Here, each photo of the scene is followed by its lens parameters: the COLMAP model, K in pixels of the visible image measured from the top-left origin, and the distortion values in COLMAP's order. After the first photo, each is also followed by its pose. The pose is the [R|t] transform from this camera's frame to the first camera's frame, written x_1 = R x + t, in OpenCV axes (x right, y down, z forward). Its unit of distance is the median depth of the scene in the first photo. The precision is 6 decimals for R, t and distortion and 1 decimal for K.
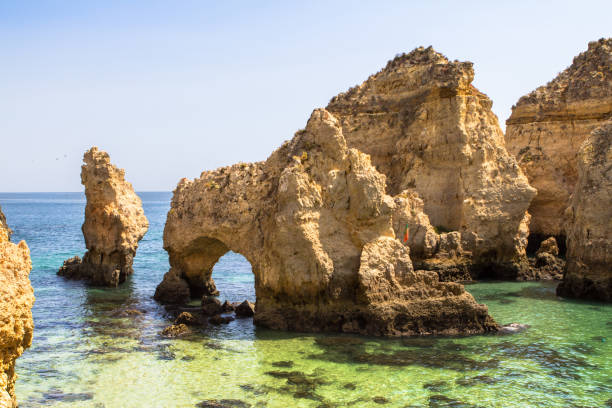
lens RADIAL K [[722.1, 0, 306.0], [0, 722.1, 204.0], [0, 0, 1]] dist [-0.099772, 0.051585]
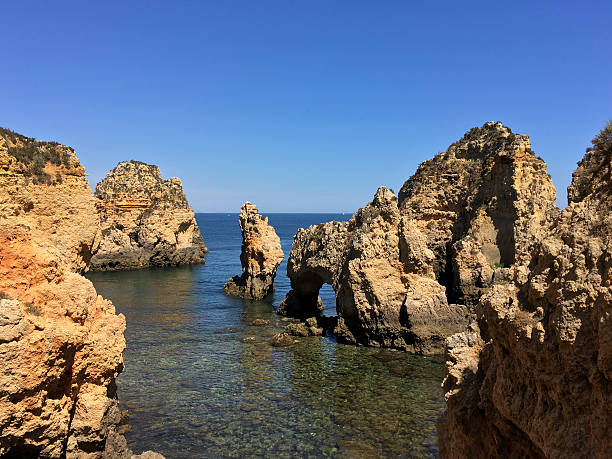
lens RADIAL K [[545.7, 0, 306.0], [0, 545.7, 229.5], [0, 0, 1]] dist [0.045535, -0.004930]
pose [[0.970940, 0.013002, -0.238971, 0.108556], [-0.009798, 0.999846, 0.014589, -0.051367], [0.239124, -0.011823, 0.970917, -0.071947]]
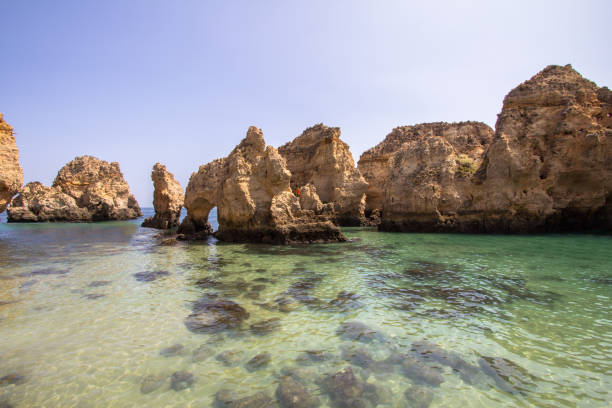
lens RADIAL K [[279.3, 0, 306.0], [0, 279.3, 204.0], [0, 0, 1]] dist [-0.013266, 0.000549]
pose [[0.997389, -0.002223, 0.072187, 0.088076], [0.004382, 0.999547, -0.029768, 0.080822], [-0.072088, 0.030006, 0.996947, 0.211601]]
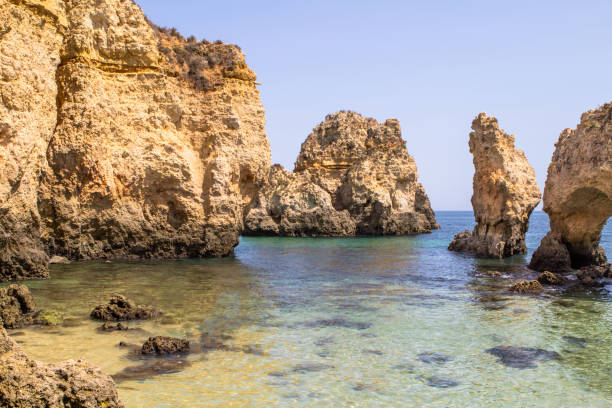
lens RADIAL K [[679.8, 0, 306.0], [0, 679.8, 204.0], [0, 0, 1]] dist [-0.134420, 0.142940]
pose [[0.804546, -0.001781, -0.593888, 0.053602], [-0.016023, 0.999566, -0.024705, 0.081797], [0.593675, 0.029392, 0.804168, 0.186728]]
